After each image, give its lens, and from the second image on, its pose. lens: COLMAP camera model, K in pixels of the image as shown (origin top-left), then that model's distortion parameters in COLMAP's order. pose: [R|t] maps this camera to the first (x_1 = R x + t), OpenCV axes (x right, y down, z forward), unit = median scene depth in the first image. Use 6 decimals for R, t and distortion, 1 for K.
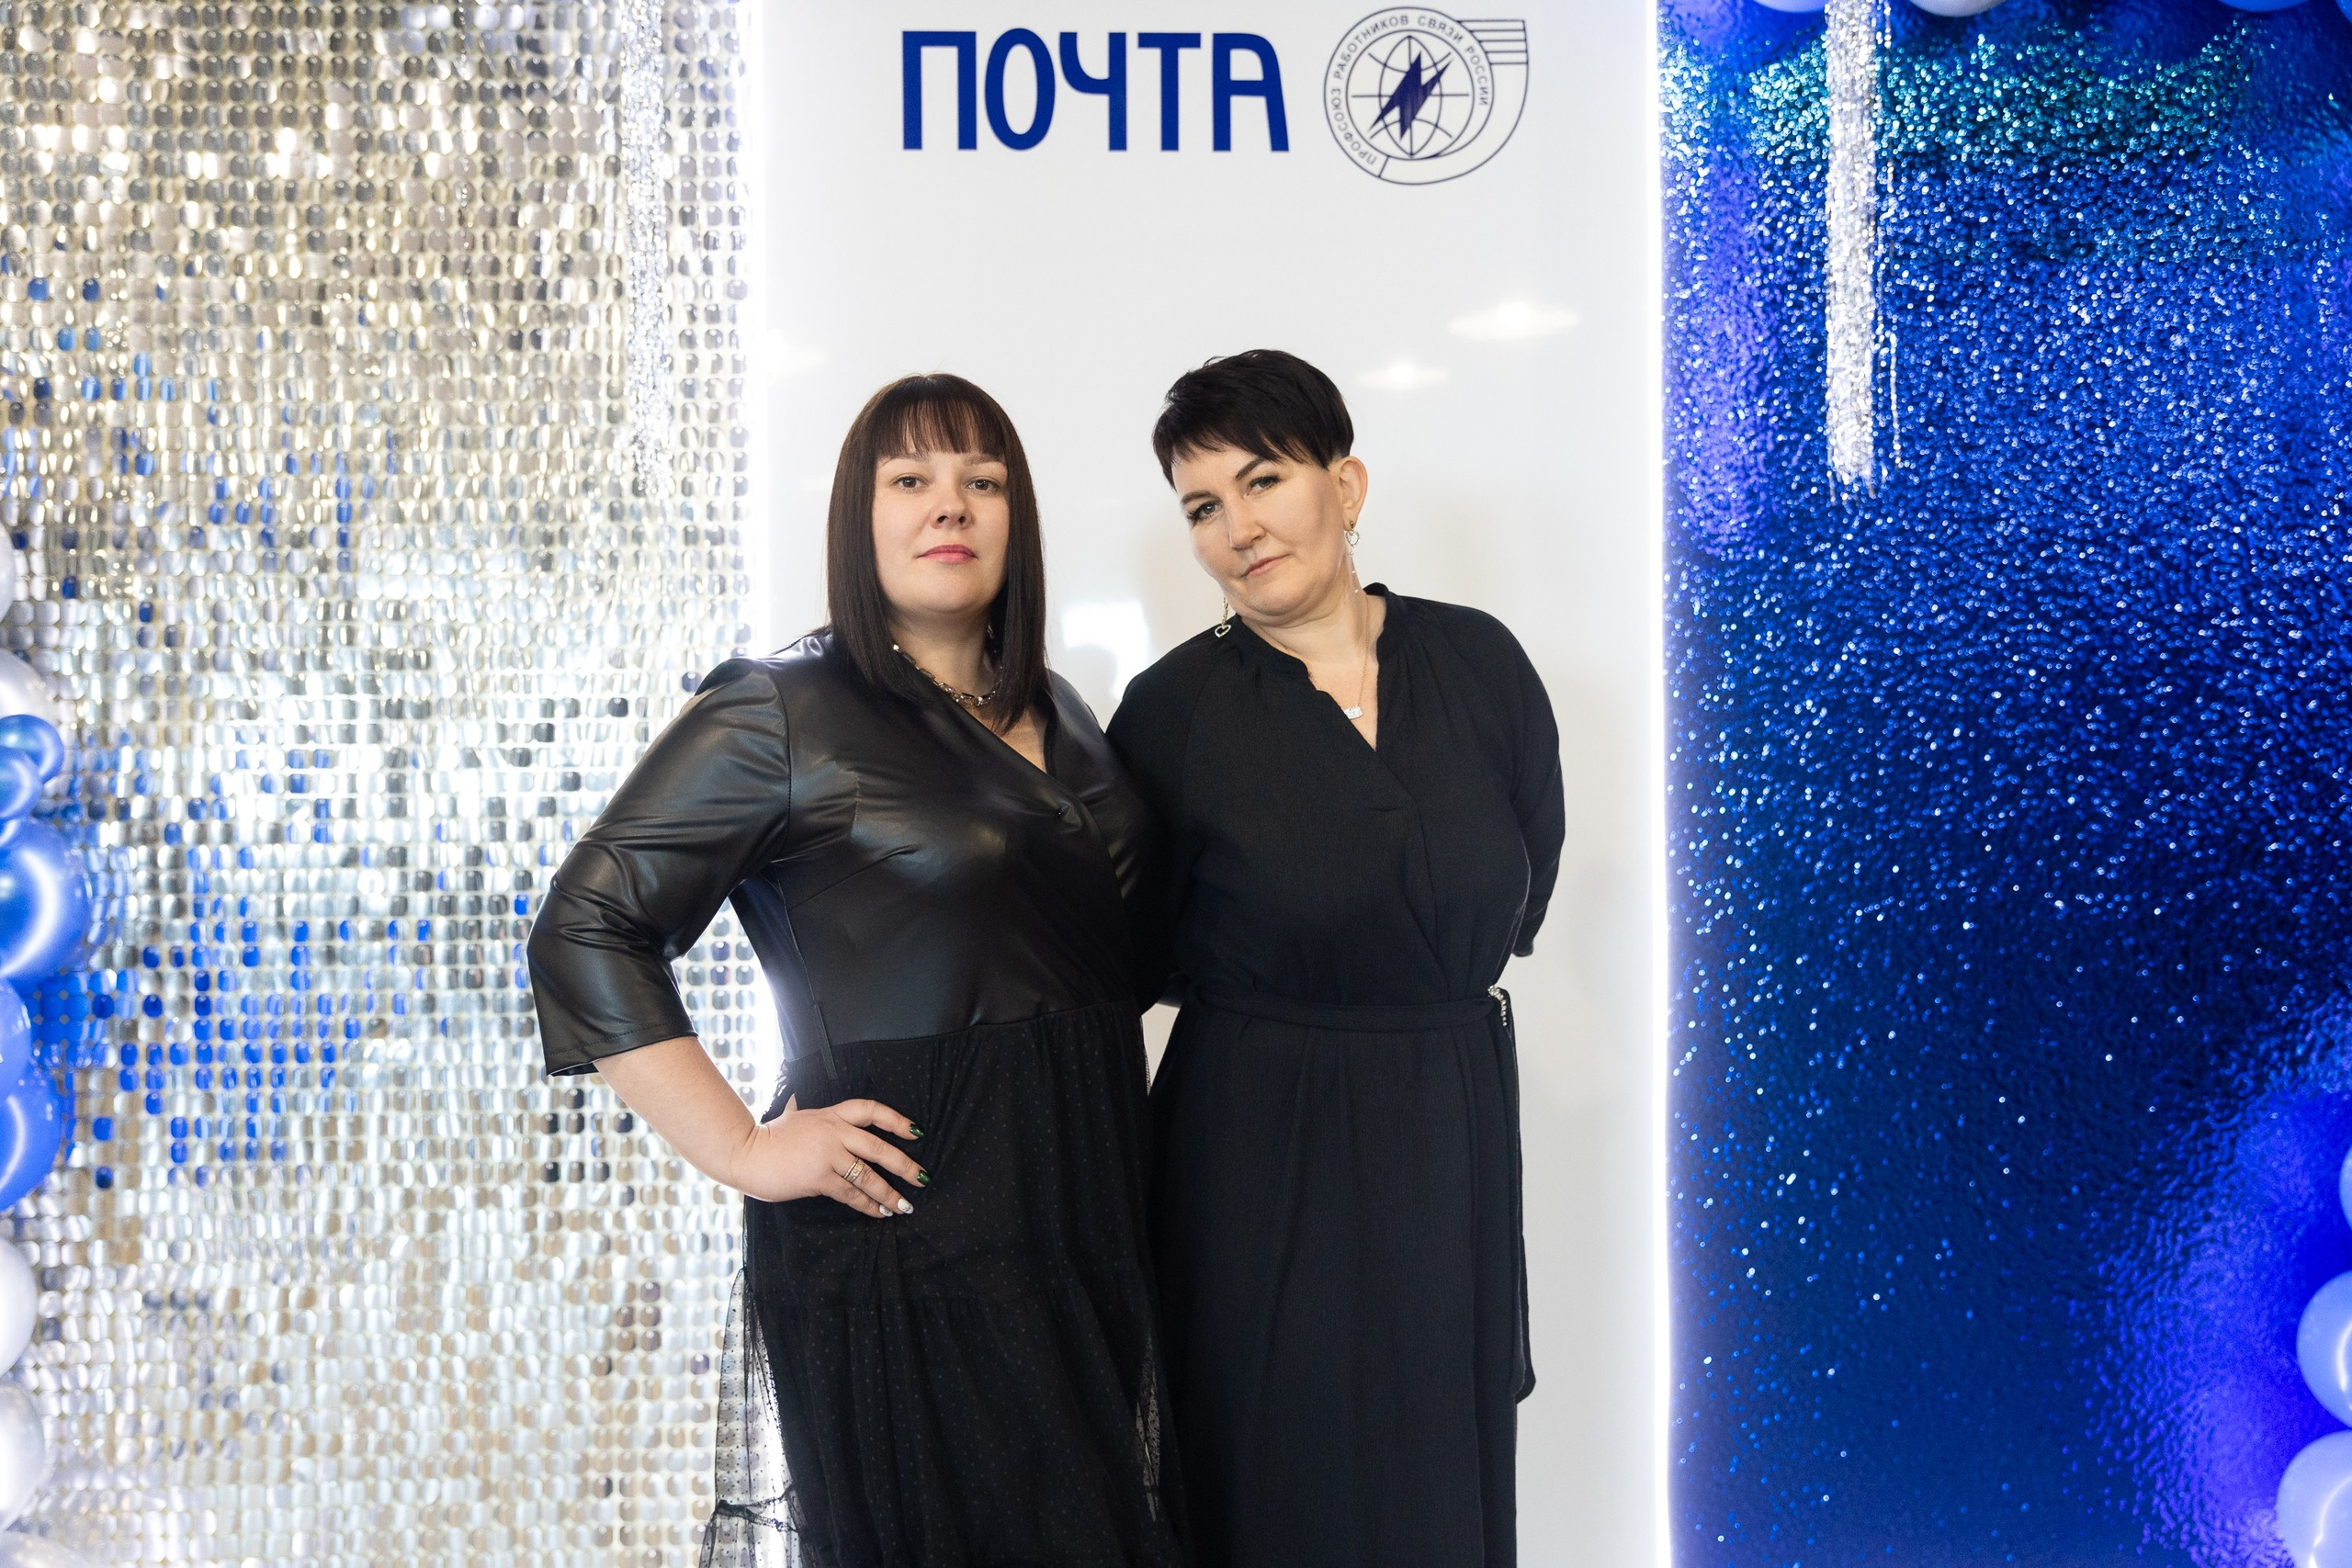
lens RADIAL K [[2097.4, 0, 1164.3], [0, 2097.4, 802.1], [0, 0, 1]] dist [0.008797, 0.015117]
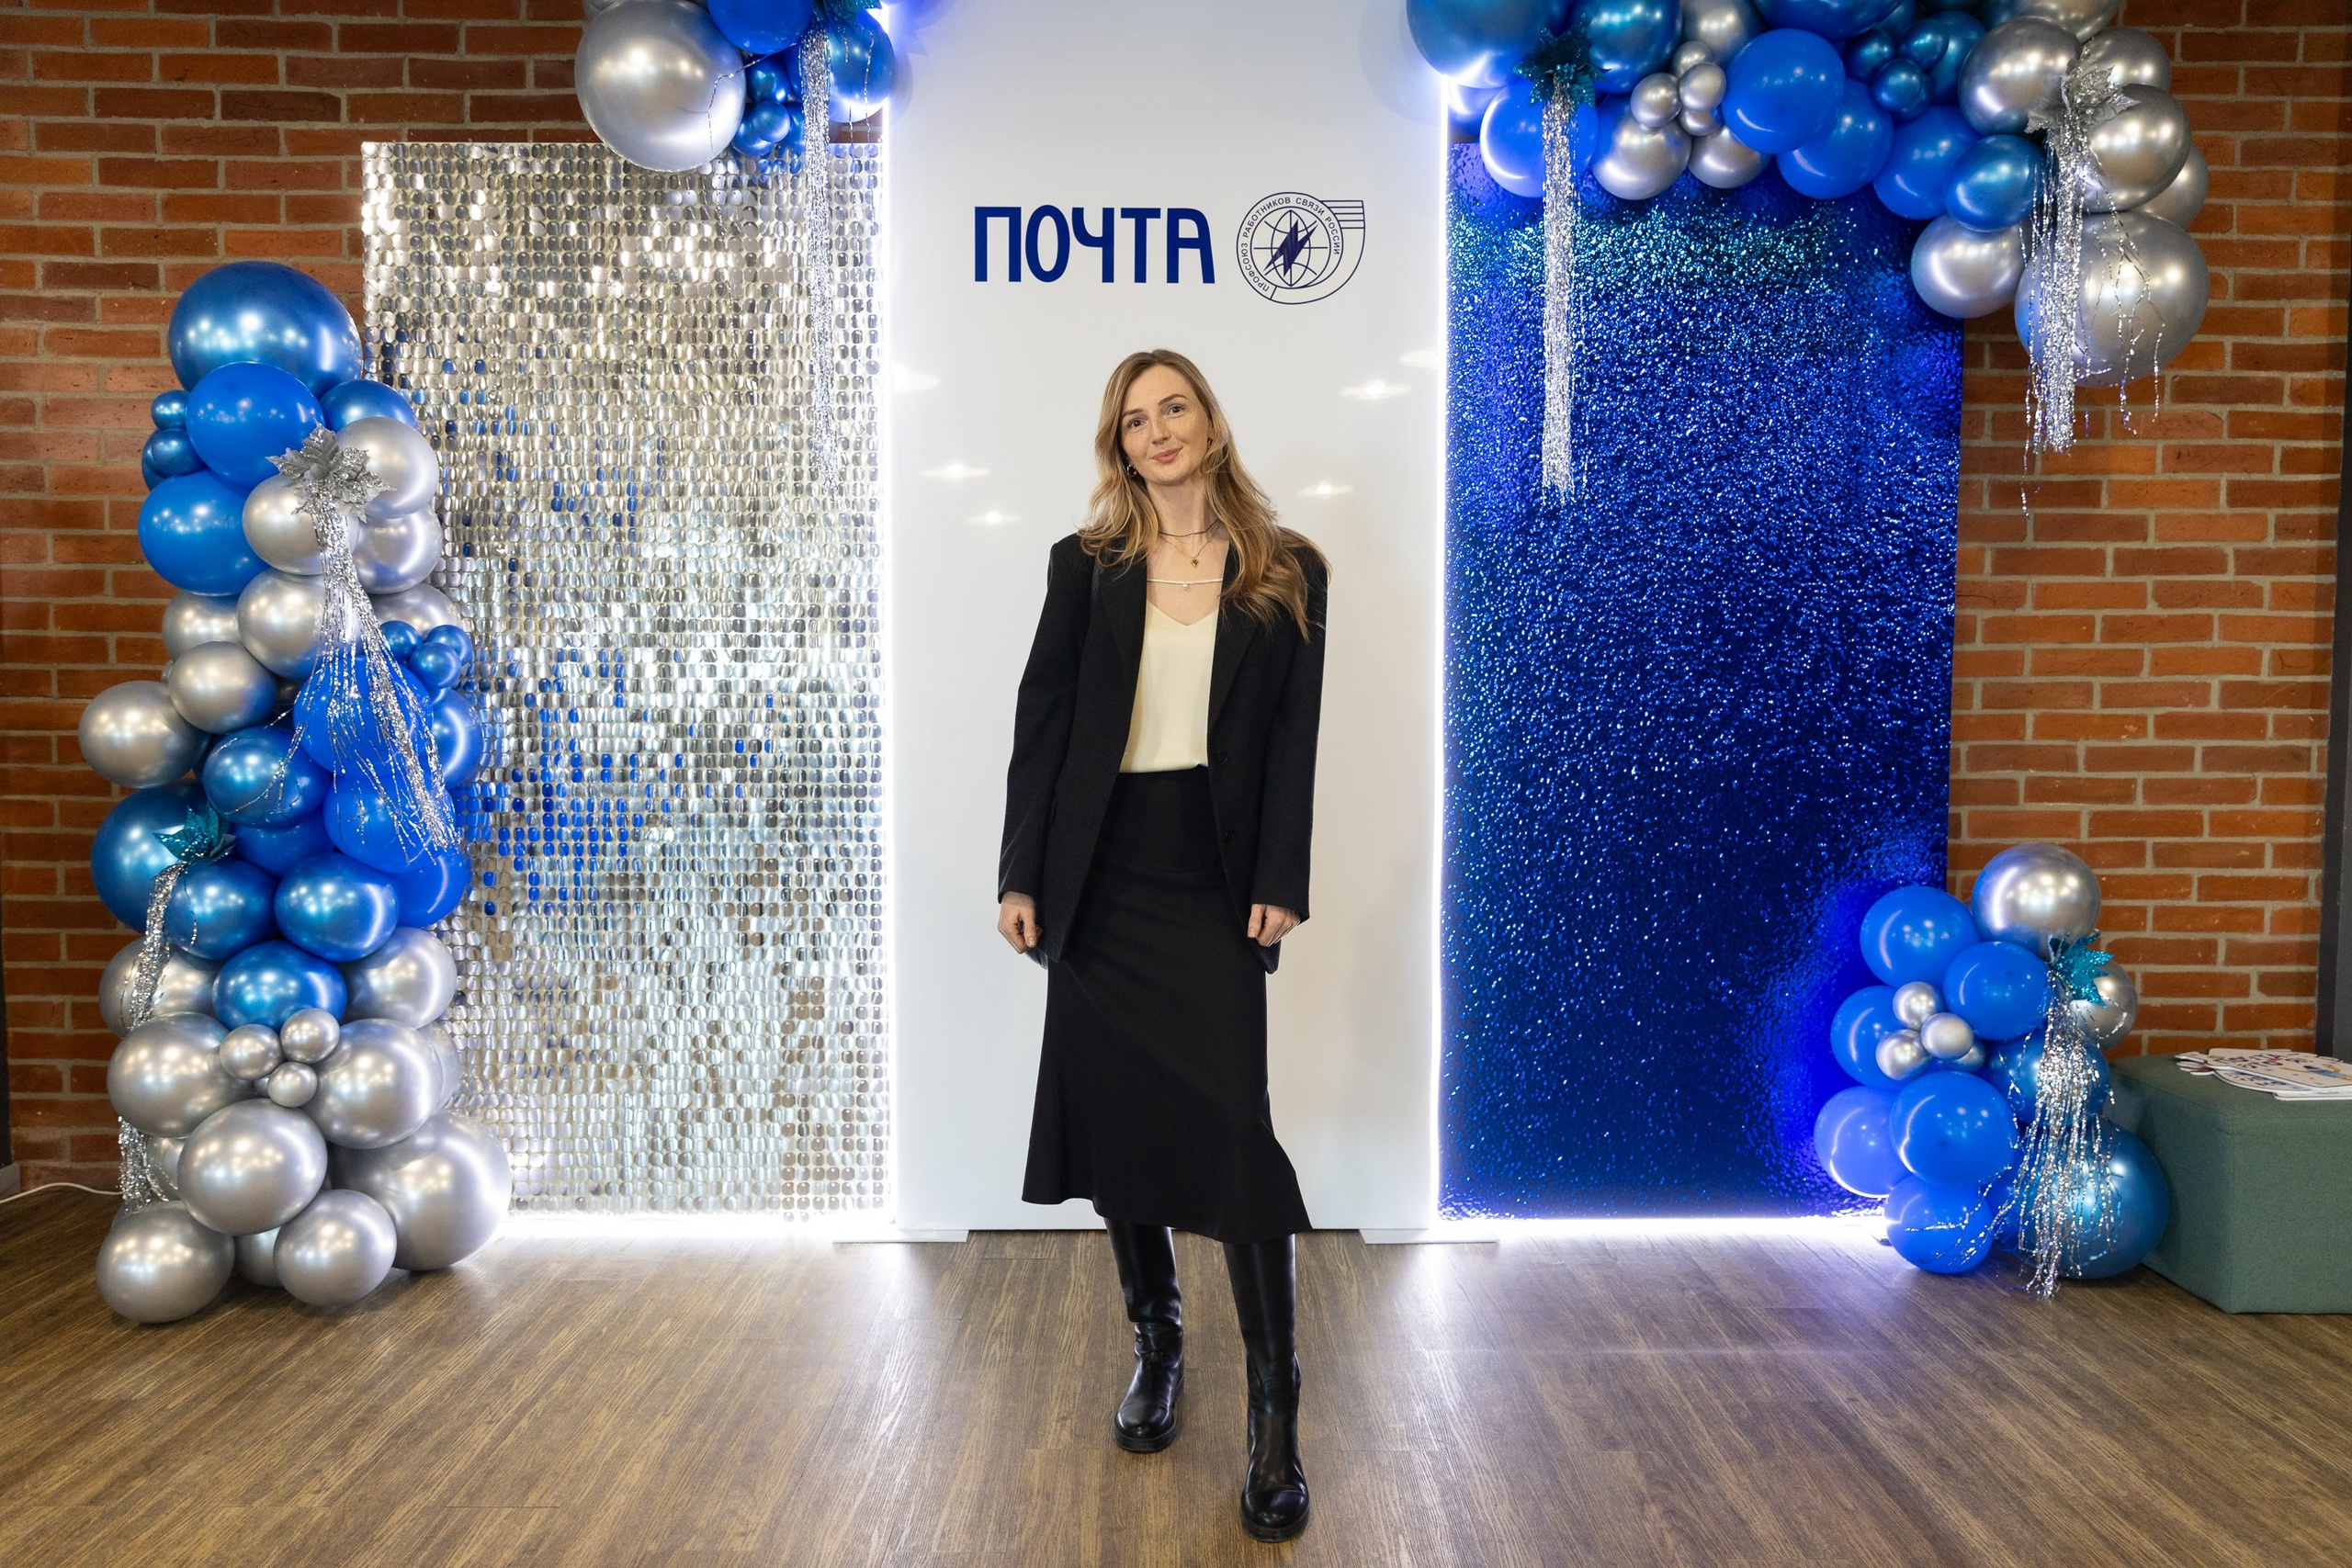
lens RADIAL K [[1676.1, 0, 1158.7], [0, 1676.1, 795.0], [0, 0, 1]] dist [0.002972, 0.009648]
pose [[0.999451, 0.013226, -0.030364, 0.060276], [-0.011926, 0.999021, 0.042596, 0.027092], [0.030898, -0.042210, 0.998631, -0.296058]]
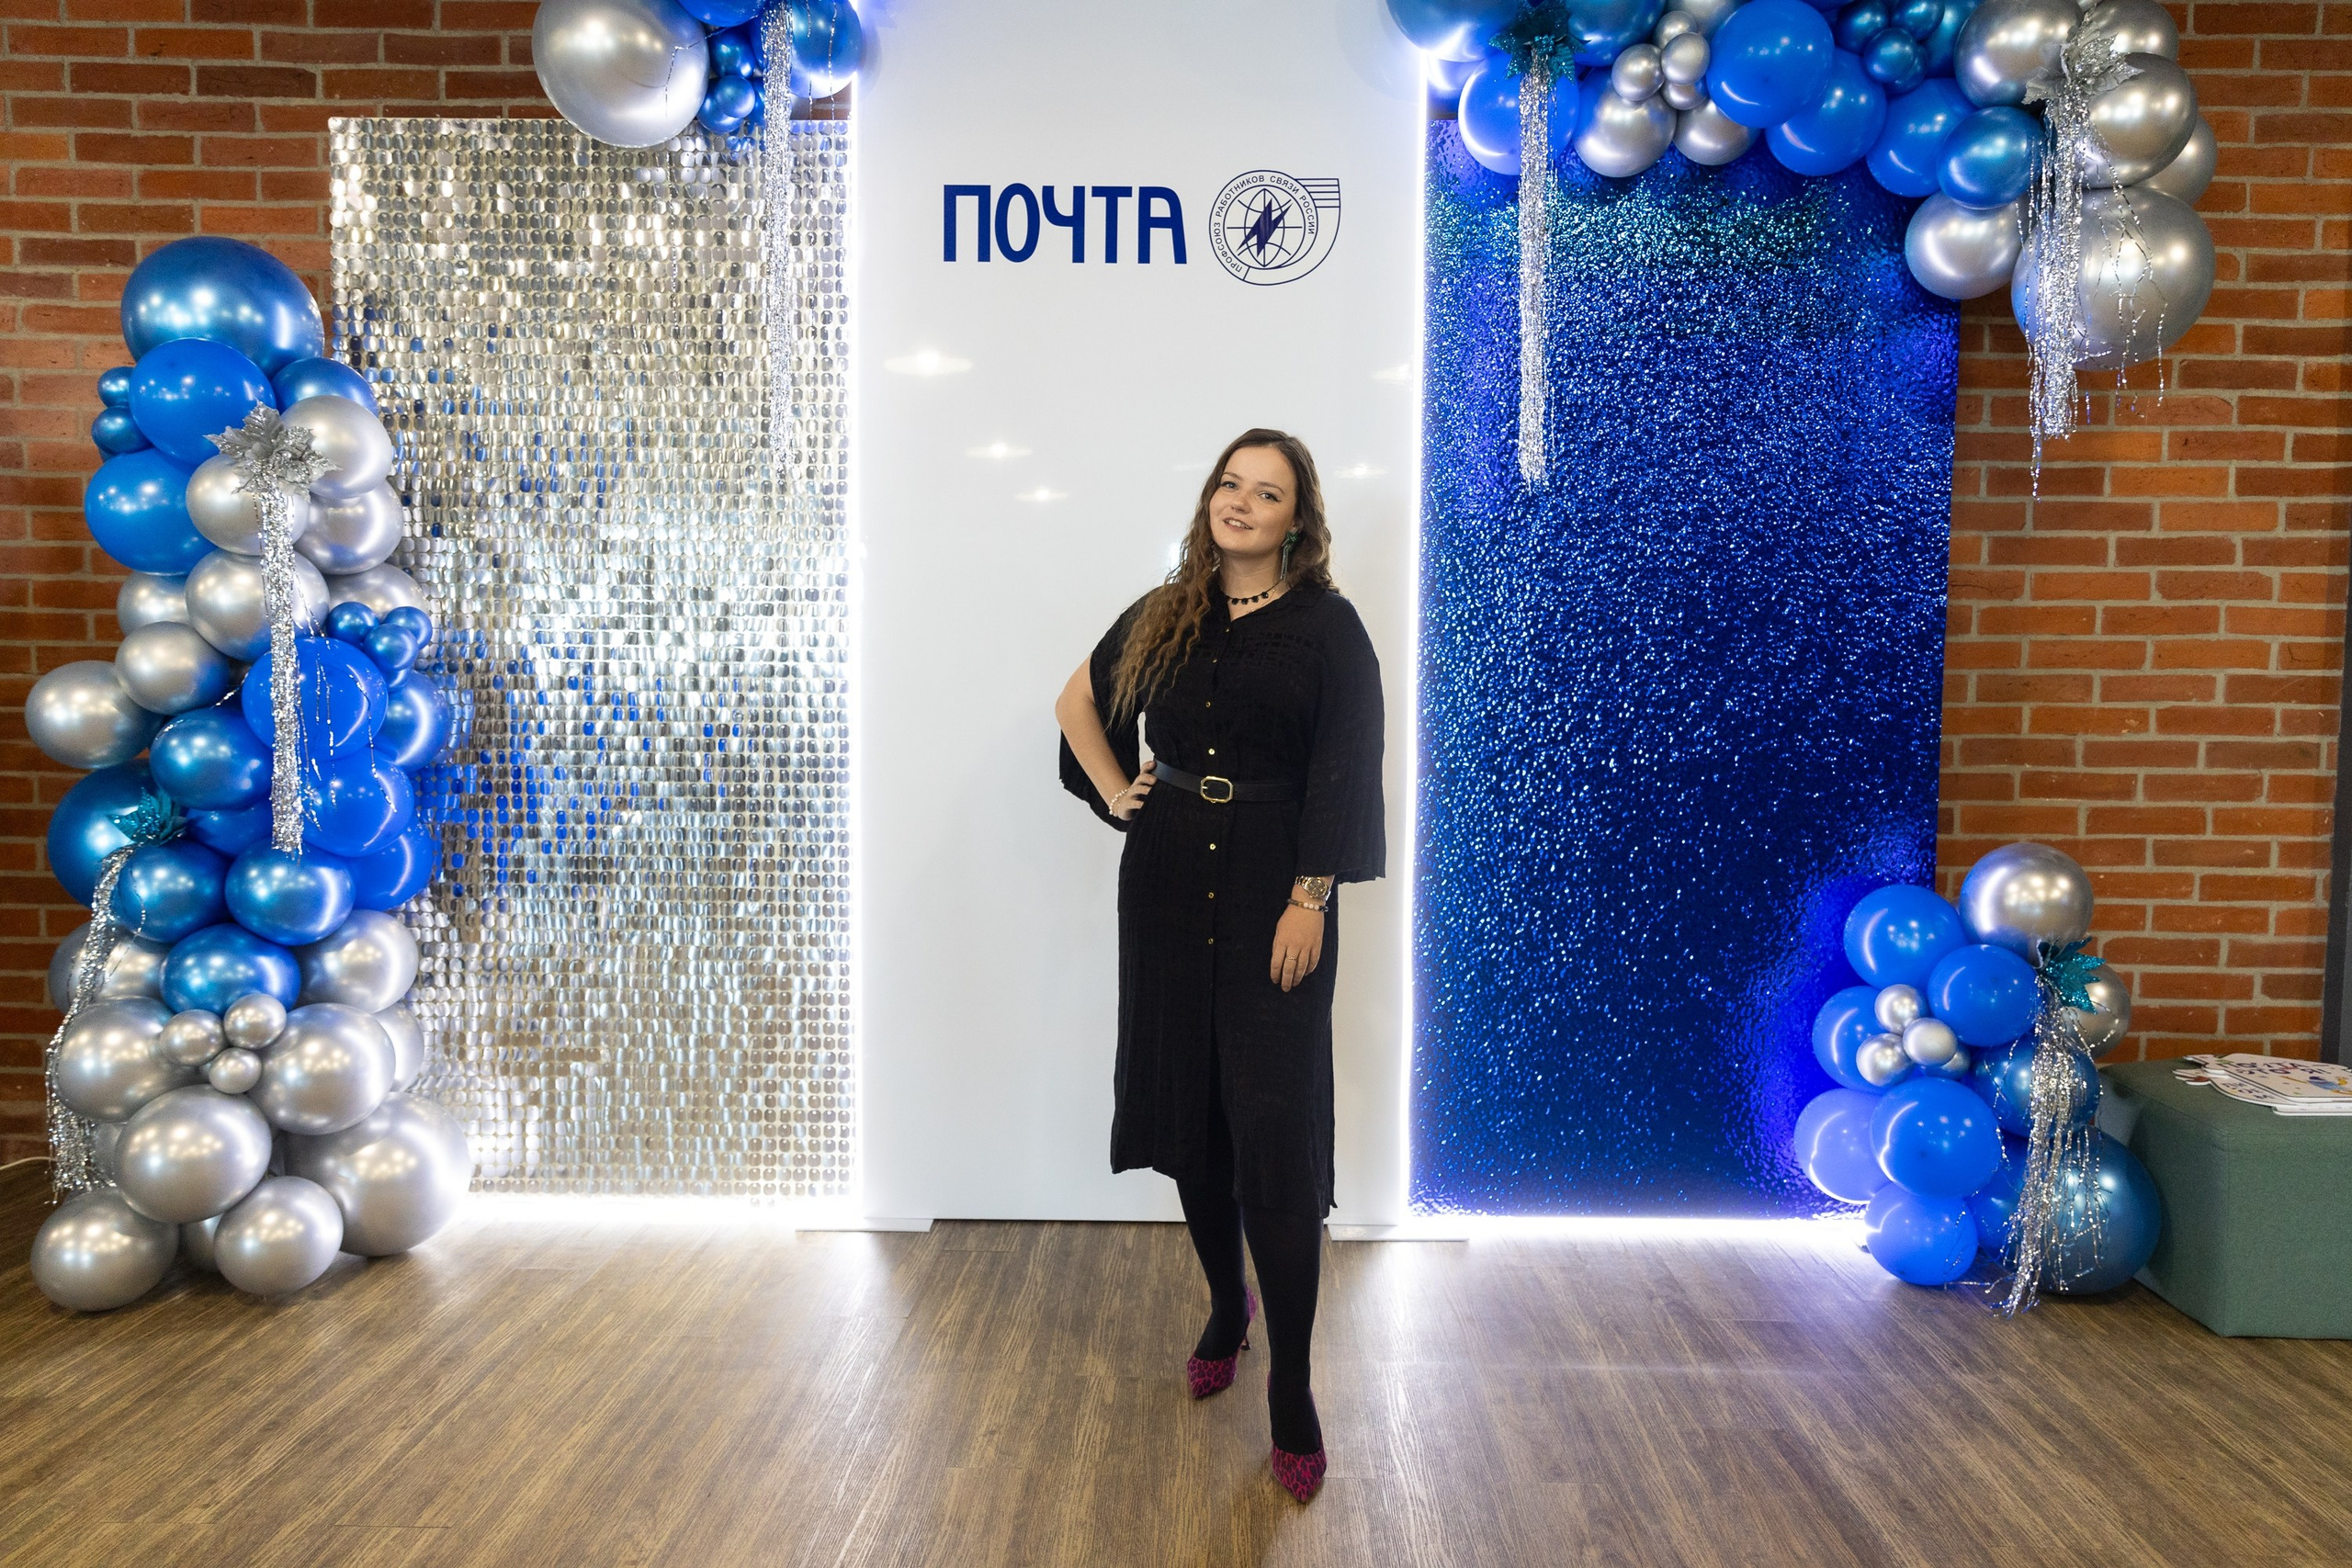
lens RADIAL K [[1590.6, 0, 1175.2], [0, 1590.6, 774.0], [0, 0, 1]] dist [0.021369, -0.005174]
pose [[0.998249, 0.023017, -0.054486, 0.123472], [-0.020266, 0.998518, 0.050512, 0.013105], [0.055568, -0.049320, 0.997236, -0.212815]]
